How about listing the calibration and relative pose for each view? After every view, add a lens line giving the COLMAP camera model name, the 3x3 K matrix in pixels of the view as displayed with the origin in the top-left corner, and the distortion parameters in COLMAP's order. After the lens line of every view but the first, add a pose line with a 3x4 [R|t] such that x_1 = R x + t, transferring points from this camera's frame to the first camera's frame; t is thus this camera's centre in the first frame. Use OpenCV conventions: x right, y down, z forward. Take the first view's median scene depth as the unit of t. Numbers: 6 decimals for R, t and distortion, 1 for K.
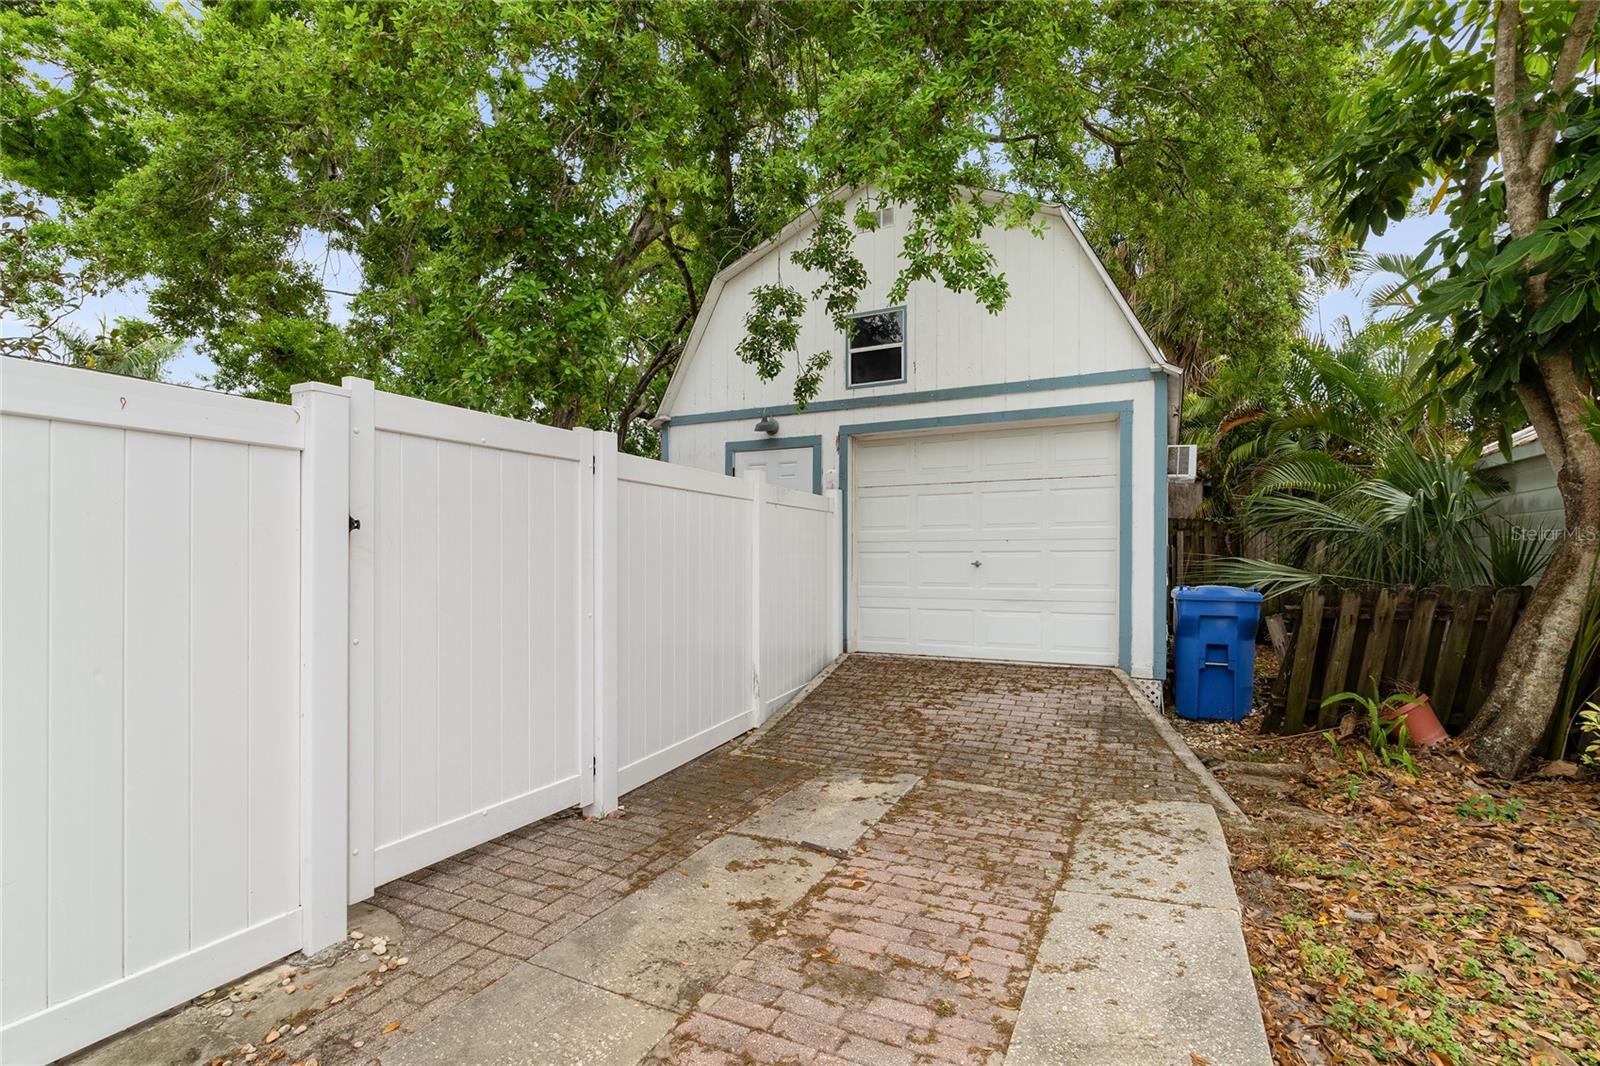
lens RADIAL K [[724.8, 0, 799.3], [0, 724.8, 548.7], [0, 0, 1]] dist [-0.014714, 0.000428]
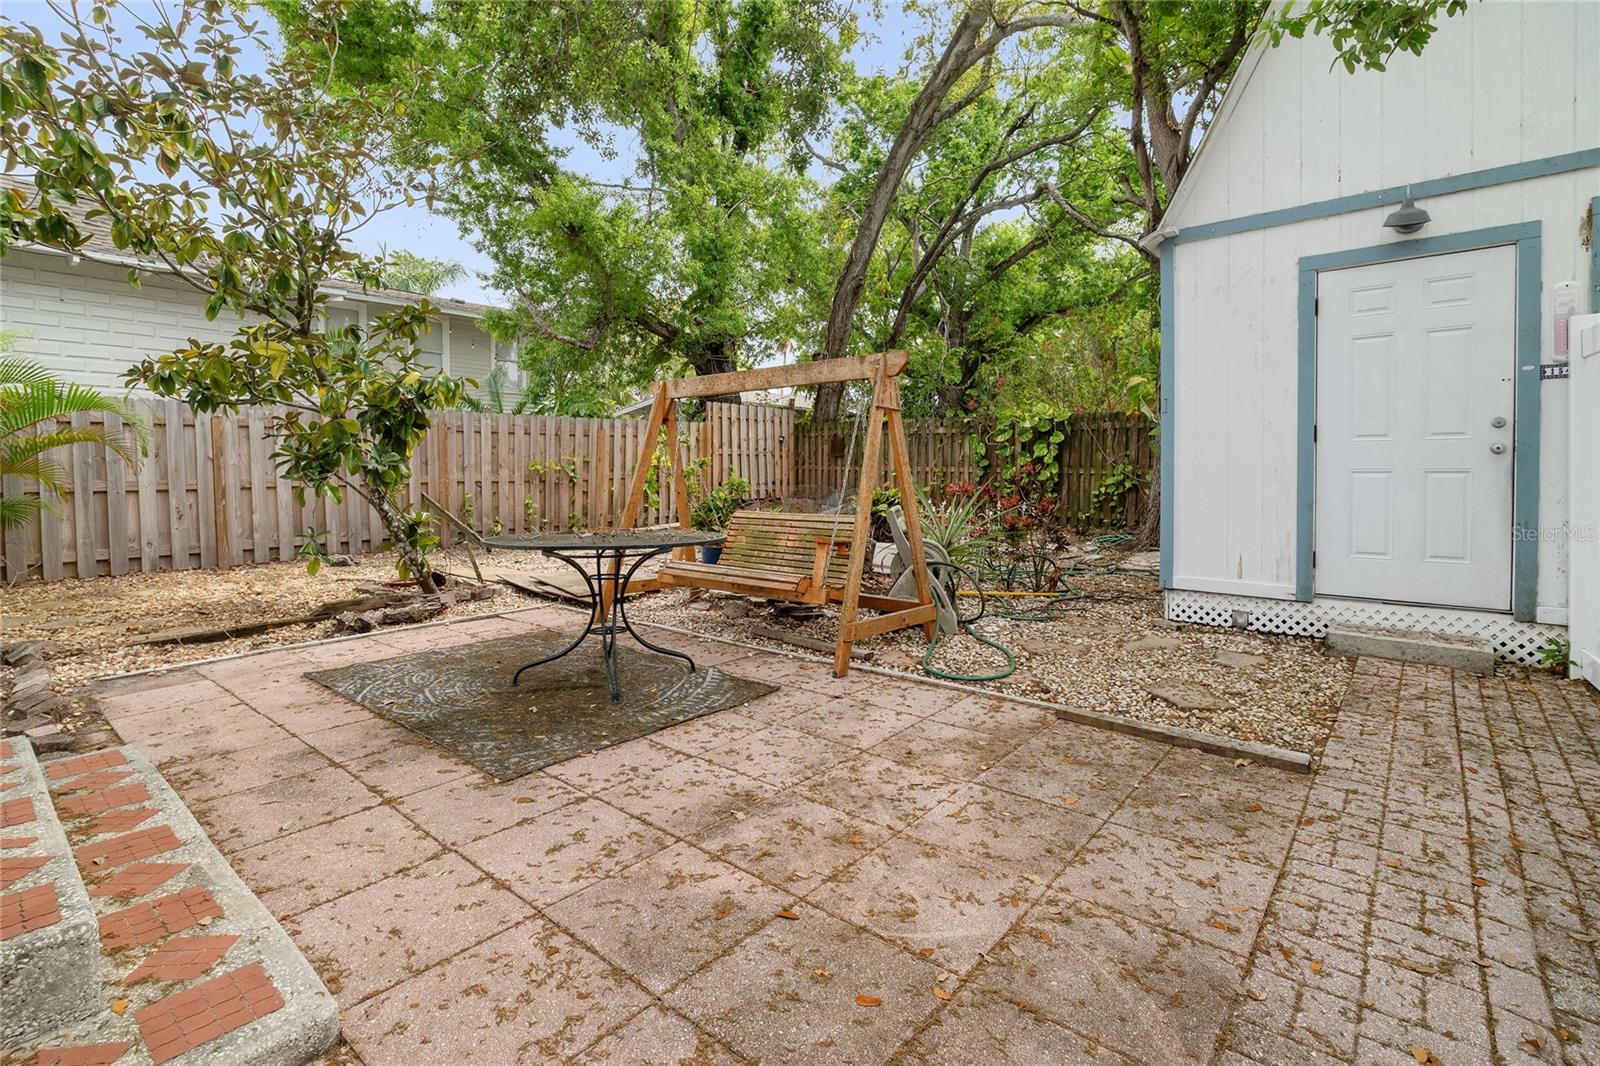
lens RADIAL K [[724.8, 0, 808.2], [0, 724.8, 483.5], [0, 0, 1]] dist [-0.014714, 0.000428]
pose [[0.970994, -0.001434, -0.239101, -0.357398], [0.009117, 0.999477, 0.031028, 0.018833], [0.238932, -0.032308, 0.970499, 0.318617]]
